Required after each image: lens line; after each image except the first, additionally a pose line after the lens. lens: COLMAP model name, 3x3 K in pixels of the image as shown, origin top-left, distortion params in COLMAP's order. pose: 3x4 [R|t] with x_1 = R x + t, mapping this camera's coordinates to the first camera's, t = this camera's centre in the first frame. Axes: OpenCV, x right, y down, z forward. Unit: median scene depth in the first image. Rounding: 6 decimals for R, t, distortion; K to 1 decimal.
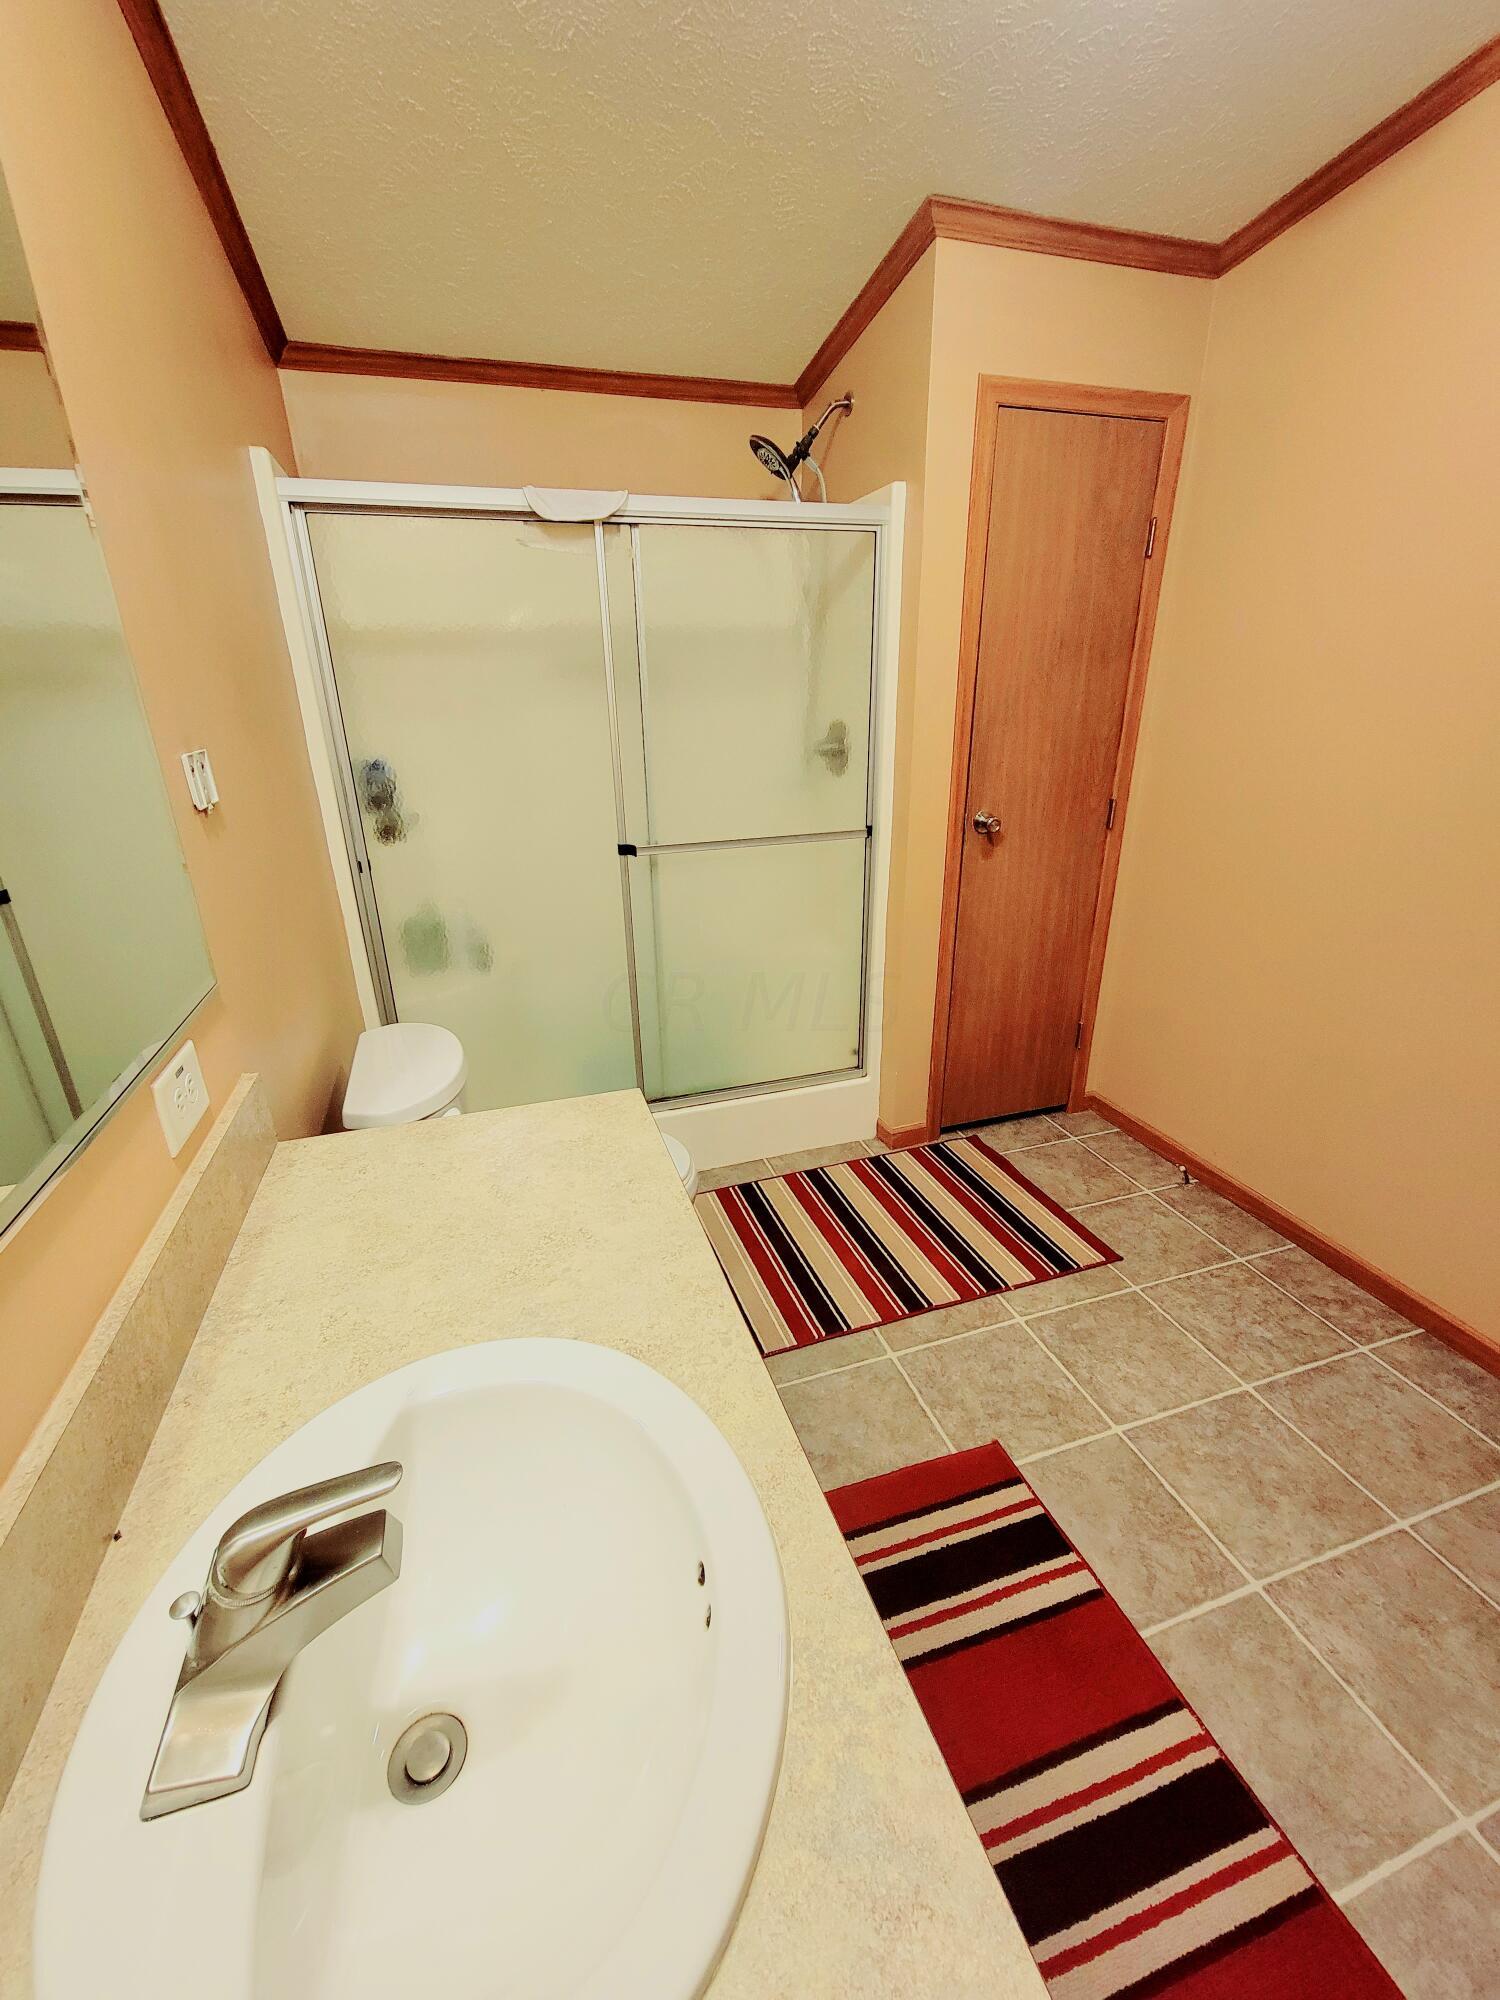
lens RADIAL K [[818.9, 0, 743.9], [0, 818.9, 1007.8], [0, 0, 1]] dist [-0.003221, -0.000665]
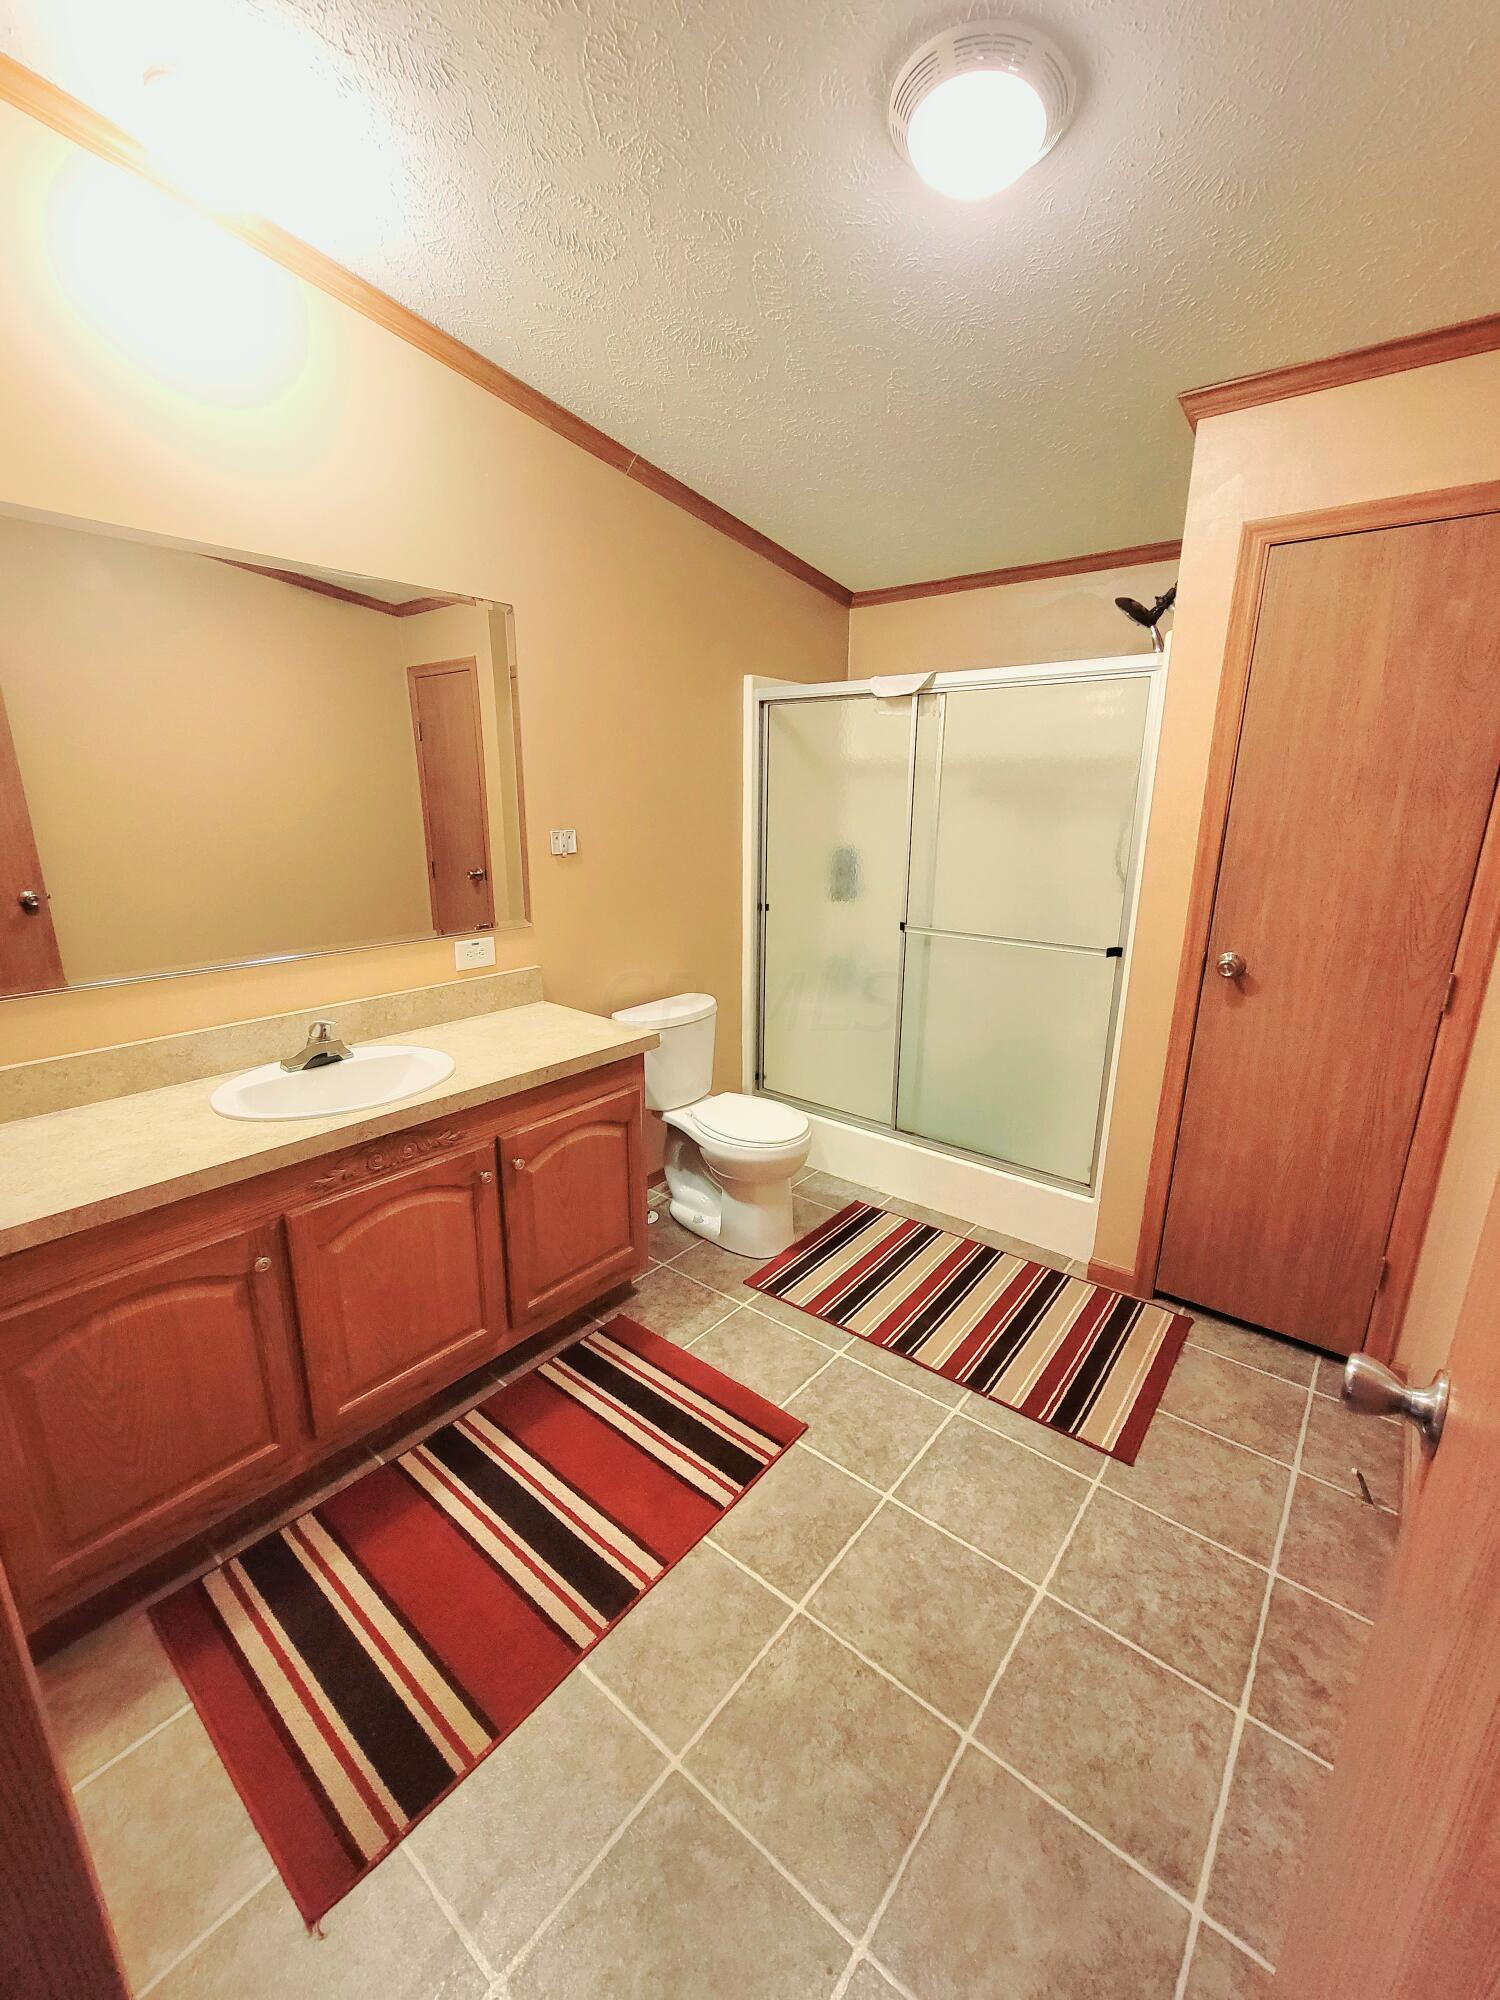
lens RADIAL K [[818.9, 0, 743.9], [0, 818.9, 1007.8], [0, 0, 1]] dist [-0.003221, -0.000665]
pose [[0.537233, 0.238057, -0.809141, 0.871537], [-0.321693, 0.944656, 0.064337, -0.077813], [0.779676, 0.225732, 0.584081, 0.069433]]
